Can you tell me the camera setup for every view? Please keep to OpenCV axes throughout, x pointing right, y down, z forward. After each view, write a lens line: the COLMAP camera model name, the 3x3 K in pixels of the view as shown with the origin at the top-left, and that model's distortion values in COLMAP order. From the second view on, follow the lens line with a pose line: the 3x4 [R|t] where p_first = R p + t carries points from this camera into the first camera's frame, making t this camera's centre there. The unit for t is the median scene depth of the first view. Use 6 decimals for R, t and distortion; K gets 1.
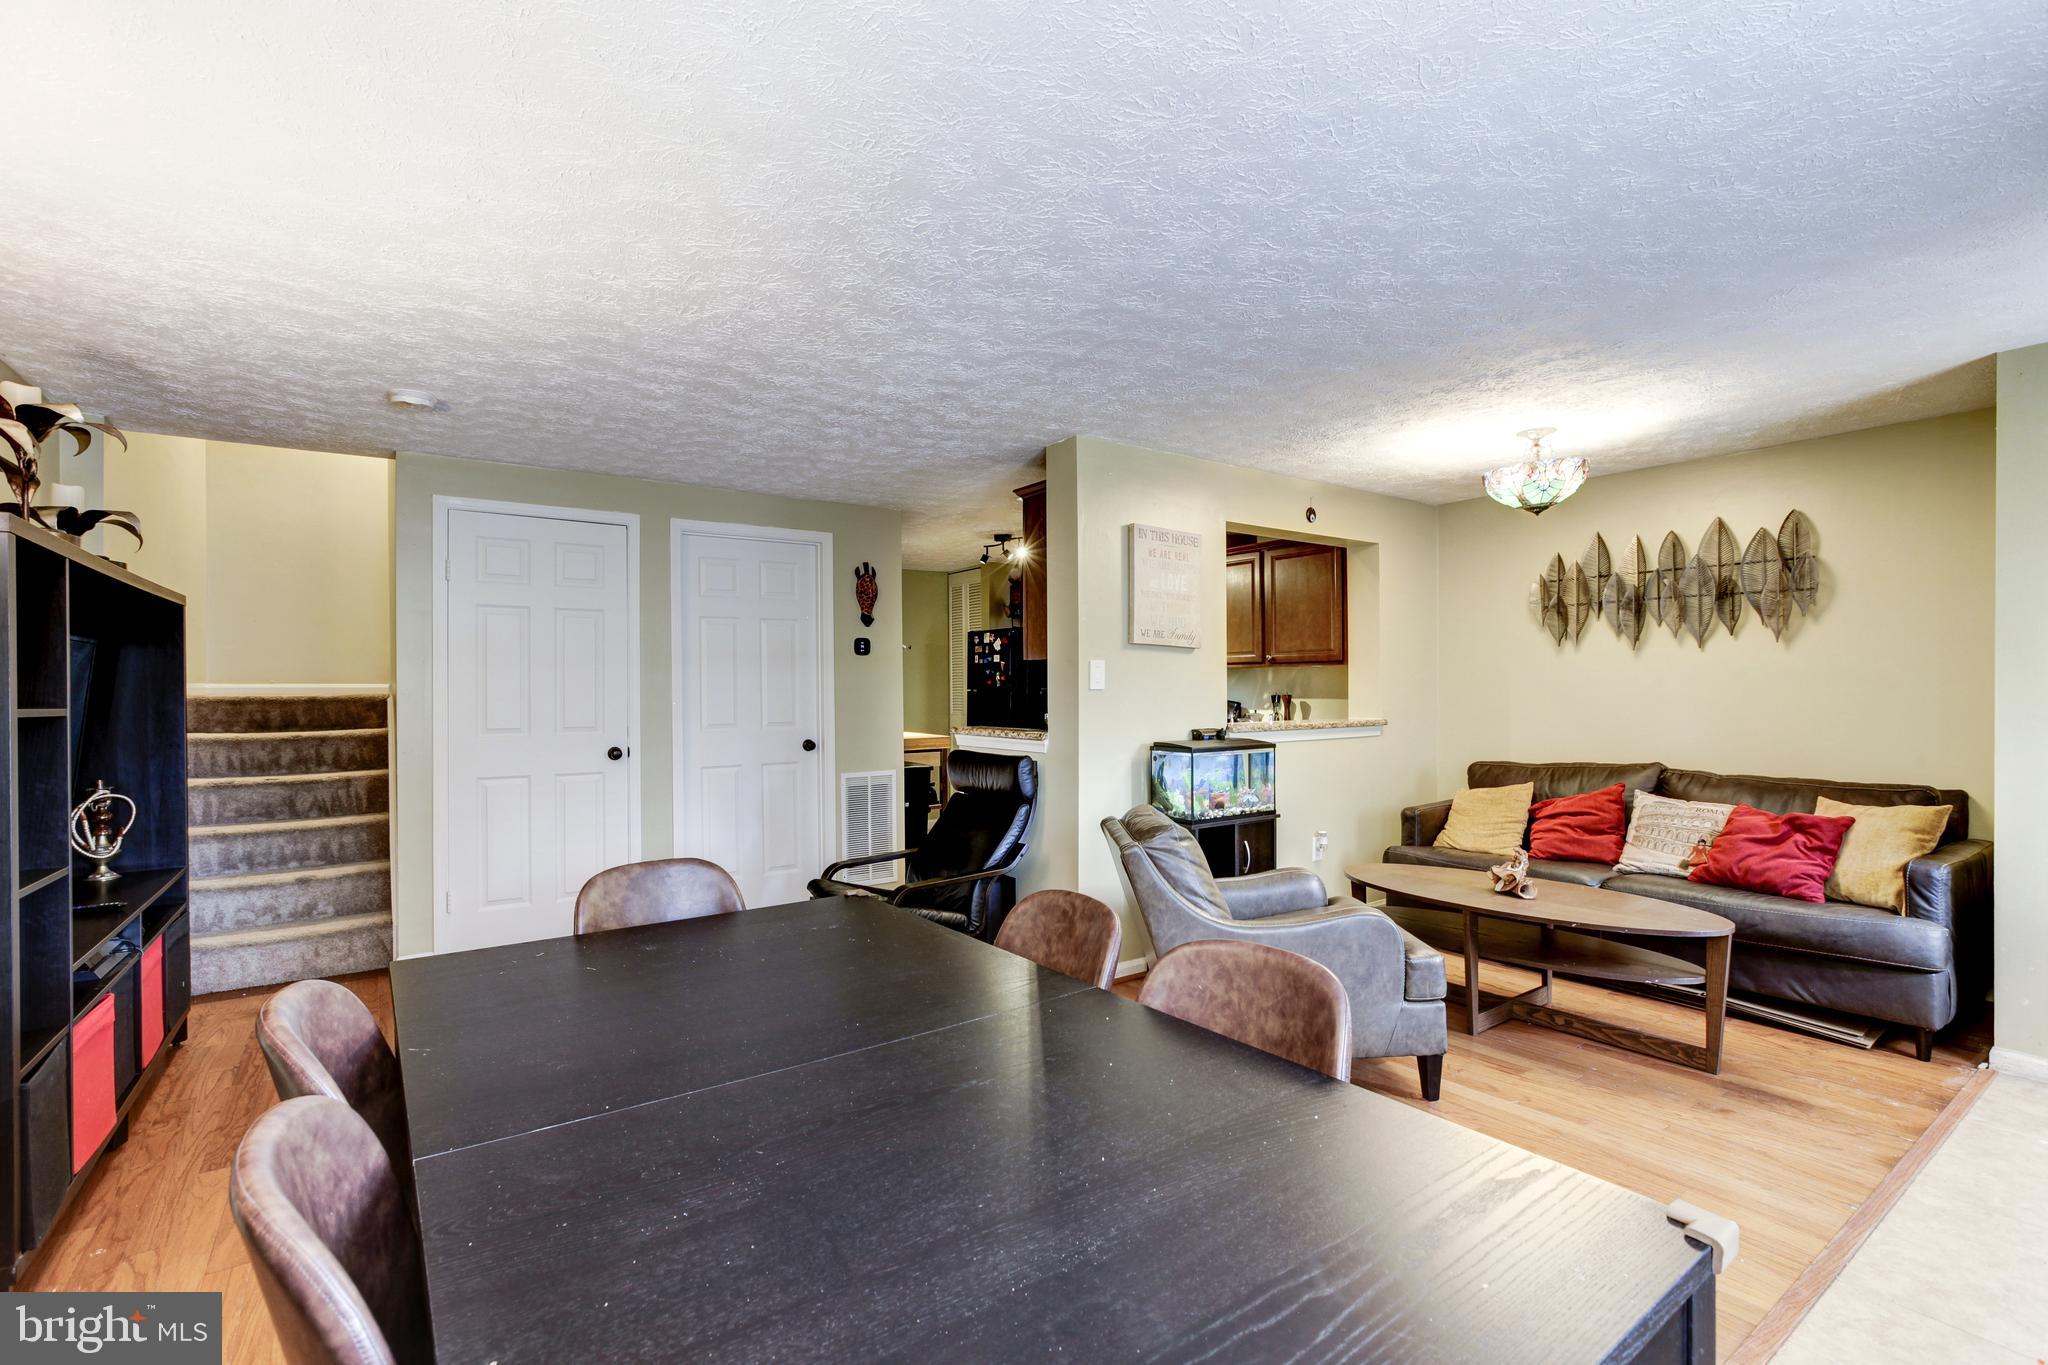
lens RADIAL K [[938.2, 0, 1005.6], [0, 938.2, 684.9], [0, 0, 1]] dist [-0.032266, 0.014680]
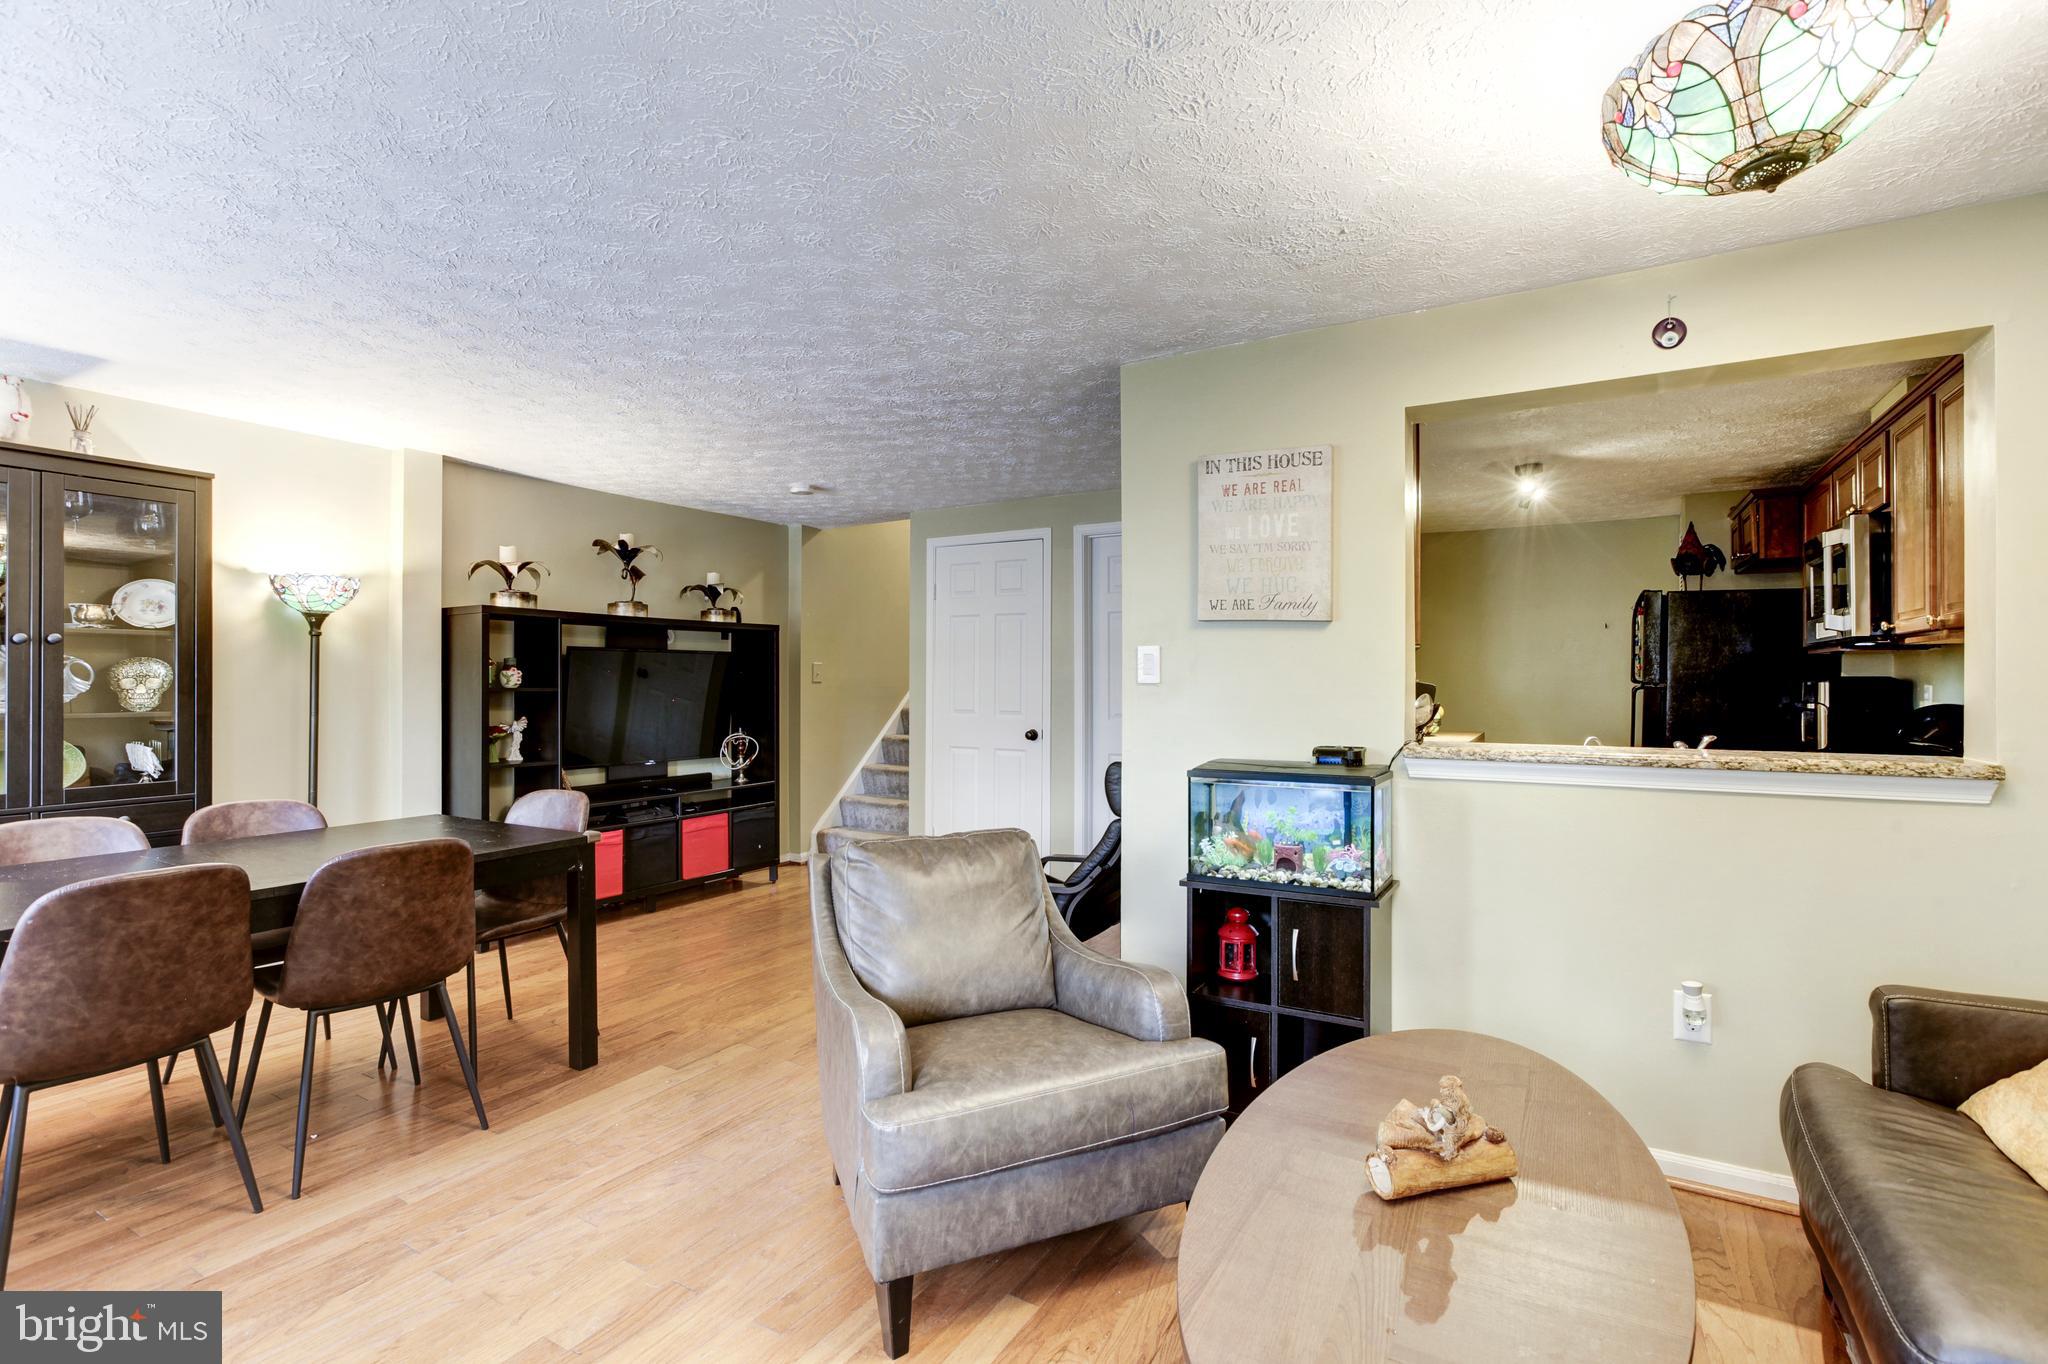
lens RADIAL K [[938.2, 0, 1000.4], [0, 938.2, 677.9], [0, 0, 1]] dist [-0.032266, 0.014680]
pose [[0.390274, 0.002782, -0.920694, 0.755076], [0.000121, 0.999995, 0.003073, -0.002233], [0.920699, -0.001311, 0.390272, 0.582682]]
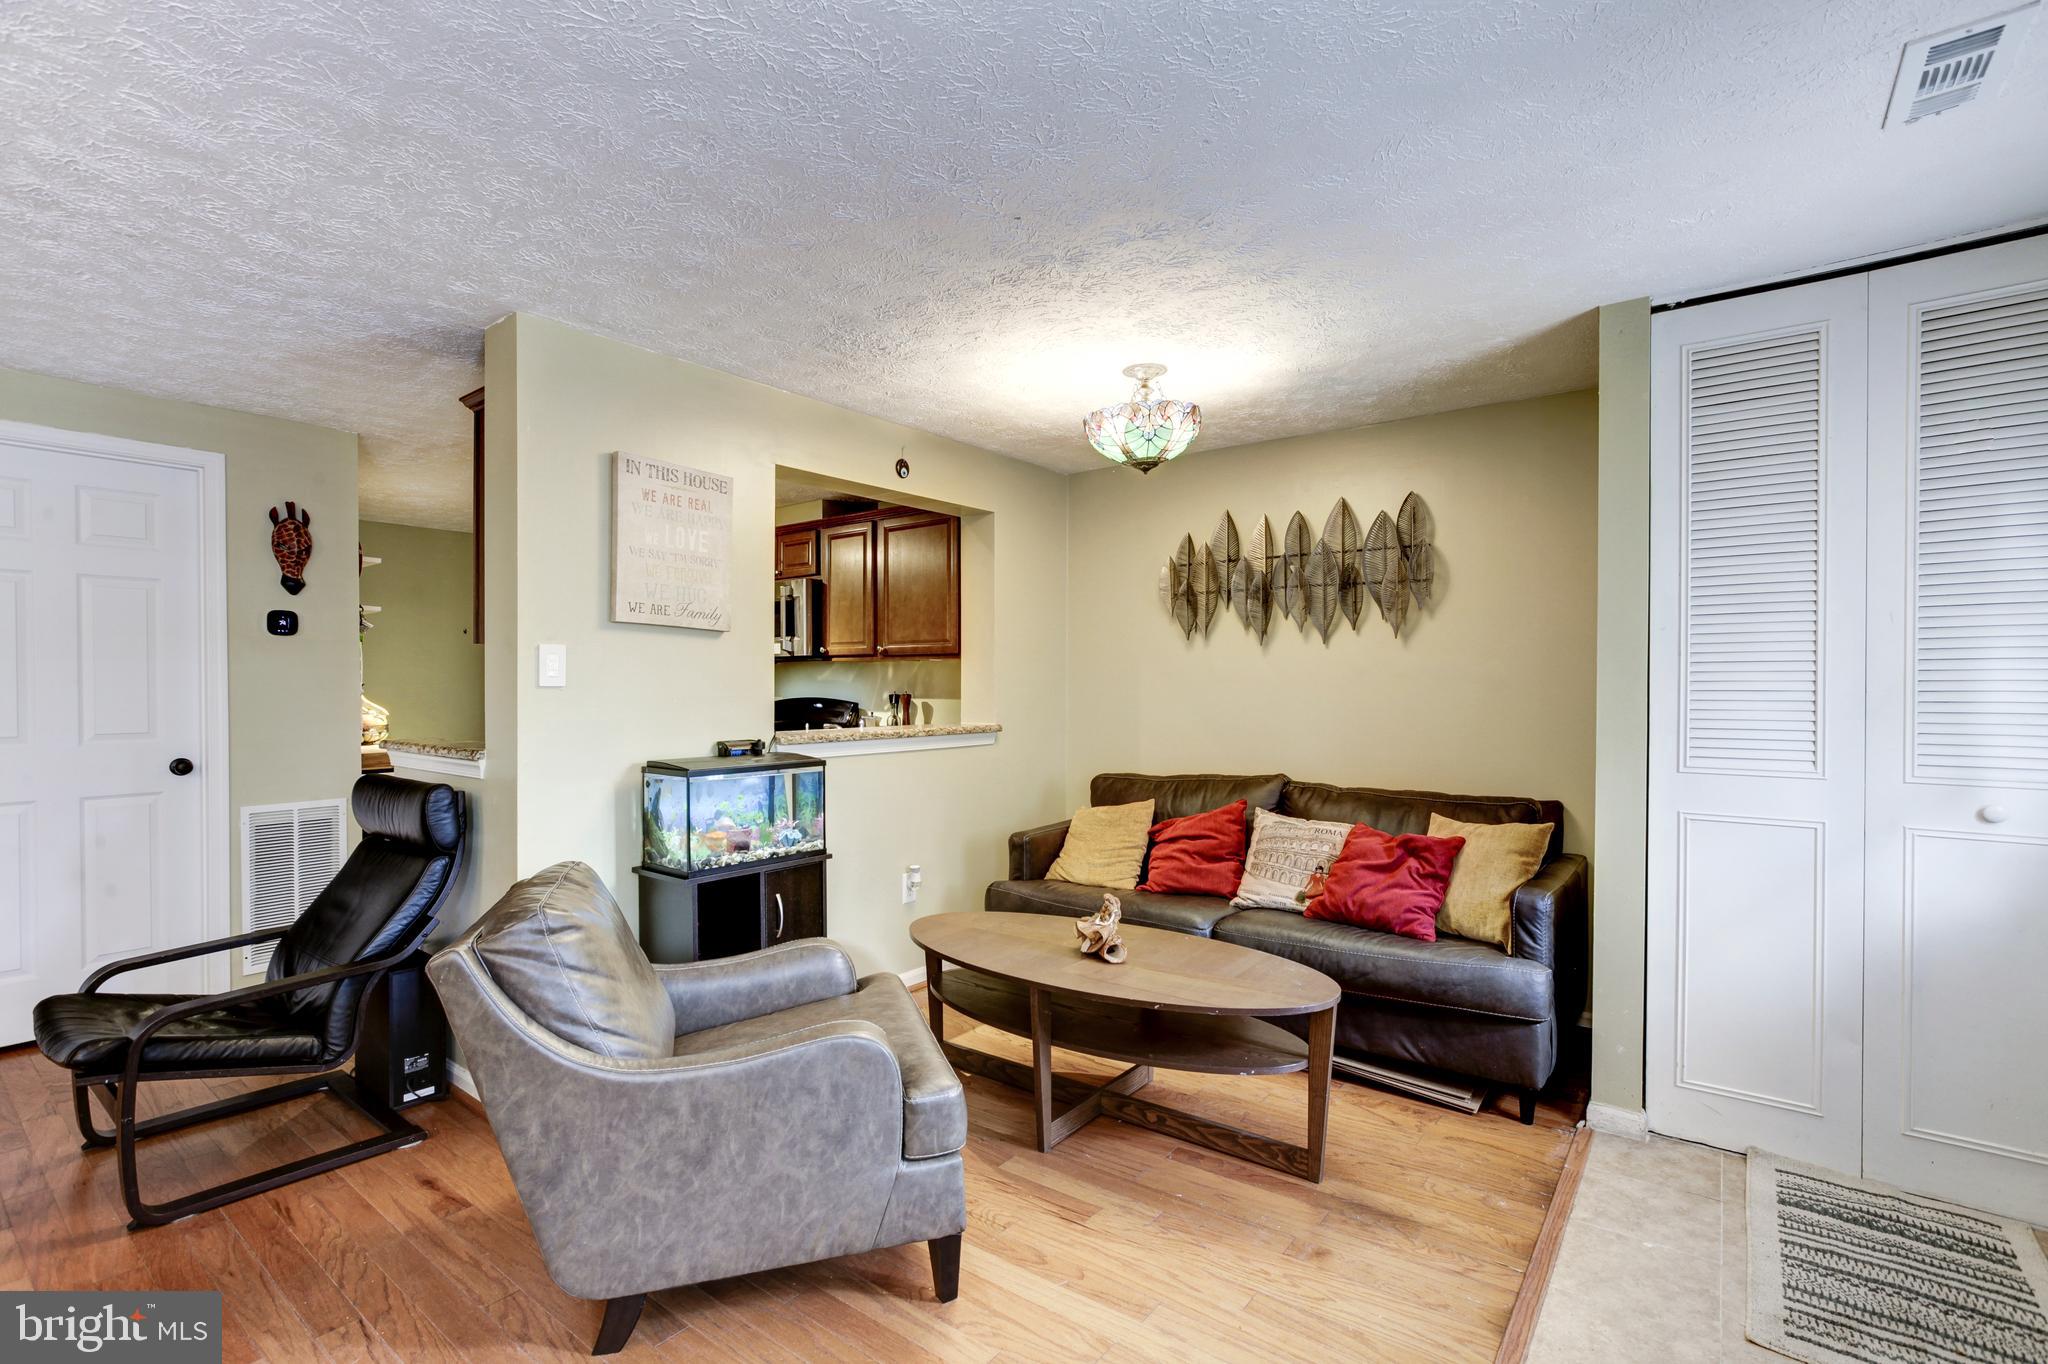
lens RADIAL K [[938.2, 0, 1029.6], [0, 938.2, 683.8], [0, 0, 1]] dist [-0.032266, 0.014680]
pose [[0.952655, 0.006421, 0.303985, 0.222920], [-0.006721, 0.999977, -0.000057, 0.000314], [-0.303979, -0.001989, 0.952677, 0.246064]]
